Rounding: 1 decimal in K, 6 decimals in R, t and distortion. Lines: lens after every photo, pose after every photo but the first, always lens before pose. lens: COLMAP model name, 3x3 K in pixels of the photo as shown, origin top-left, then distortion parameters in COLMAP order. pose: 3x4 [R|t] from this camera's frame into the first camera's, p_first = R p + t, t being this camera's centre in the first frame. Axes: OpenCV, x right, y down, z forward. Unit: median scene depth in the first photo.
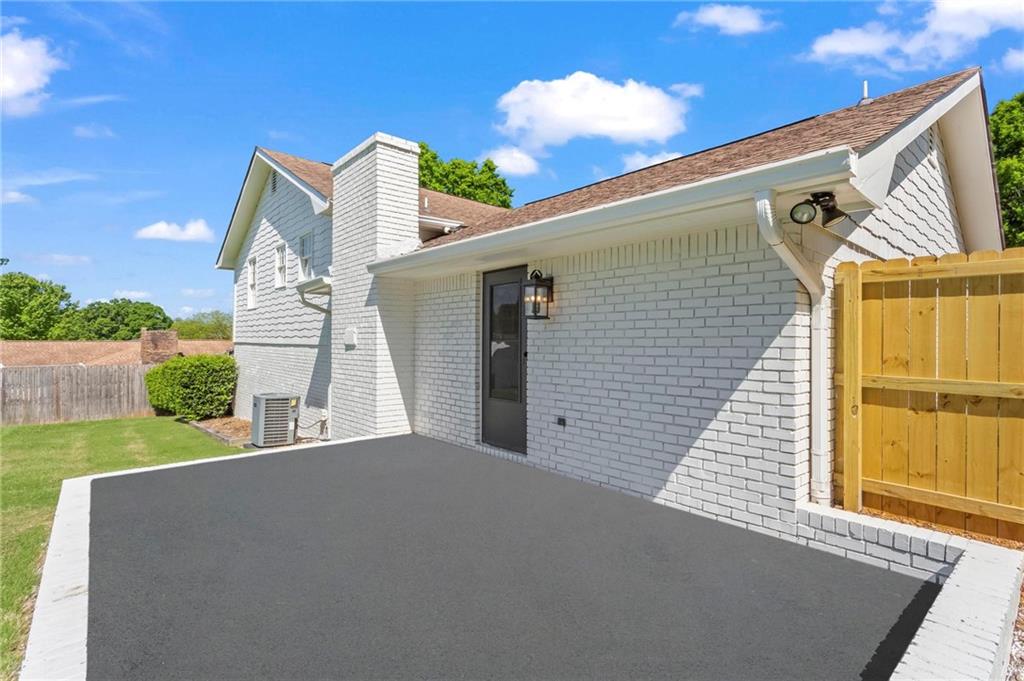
lens RADIAL K [[488.7, 0, 519.1], [0, 488.7, 341.1], [0, 0, 1]] dist [0.001130, 0.000430]
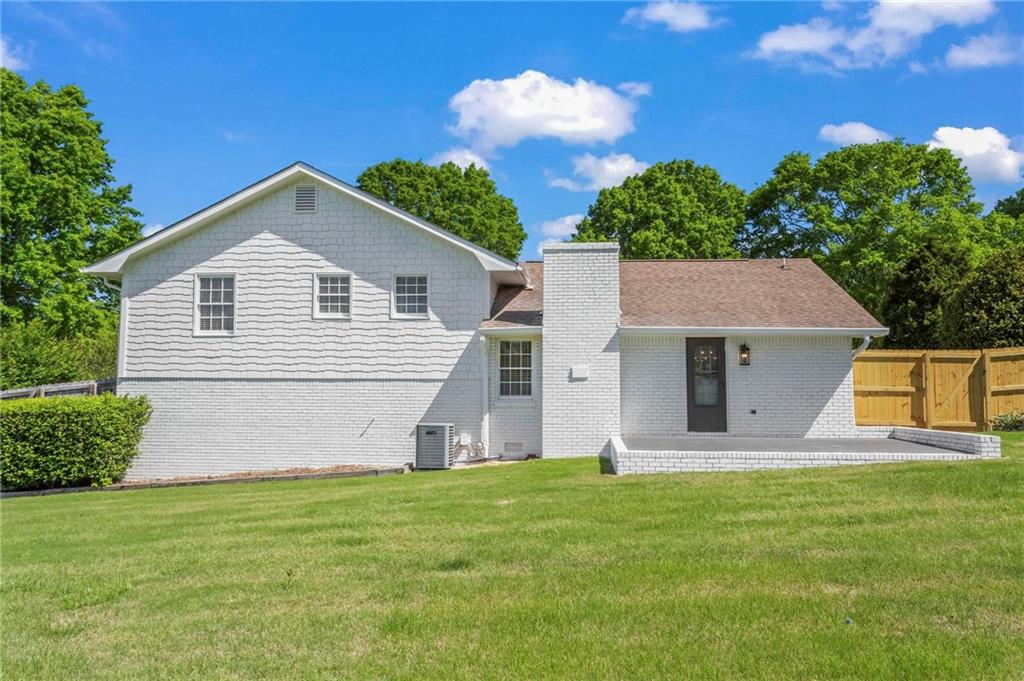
lens RADIAL K [[775.4, 0, 512.0], [0, 775.4, 340.5], [0, 0, 1]] dist [-0.000027, 0.000699]
pose [[0.713224, 0.037883, 0.699912, -3.123063], [-0.000978, 0.998591, -0.053053, 0.029493], [-0.700935, 0.037154, 0.712256, -0.733089]]
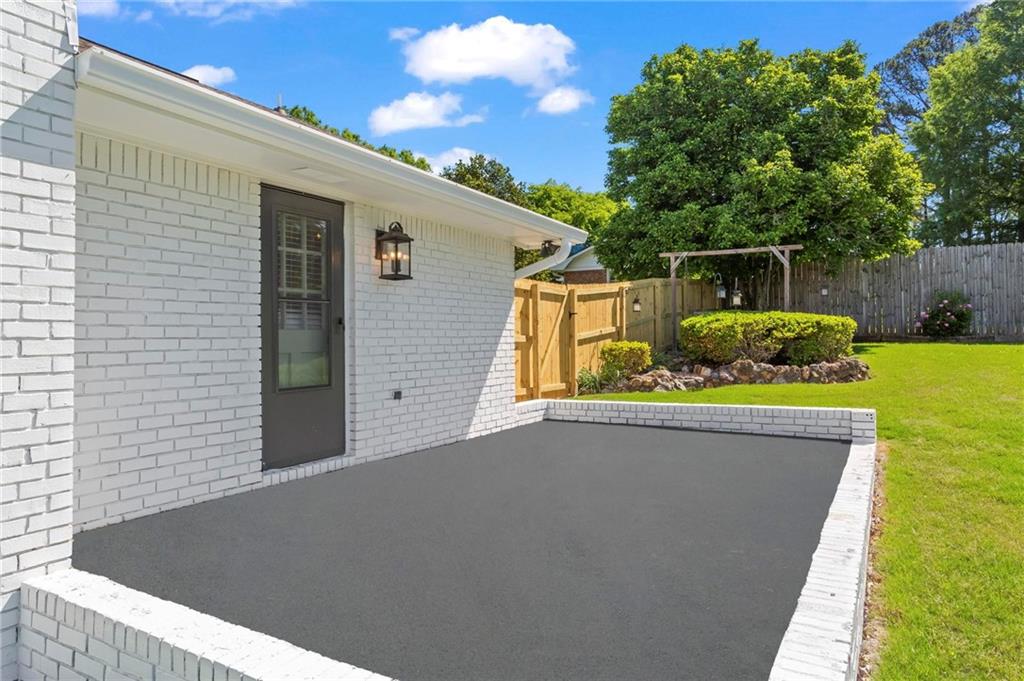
lens RADIAL K [[645.7, 0, 511.2], [0, 645.7, 328.5], [0, 0, 1]] dist [0.001823, 0.000190]
pose [[-0.315727, 0.015069, 0.948731, -1.106070], [0.005950, 0.999886, -0.013901, 0.058904], [-0.948832, 0.001256, -0.315780, 1.167257]]
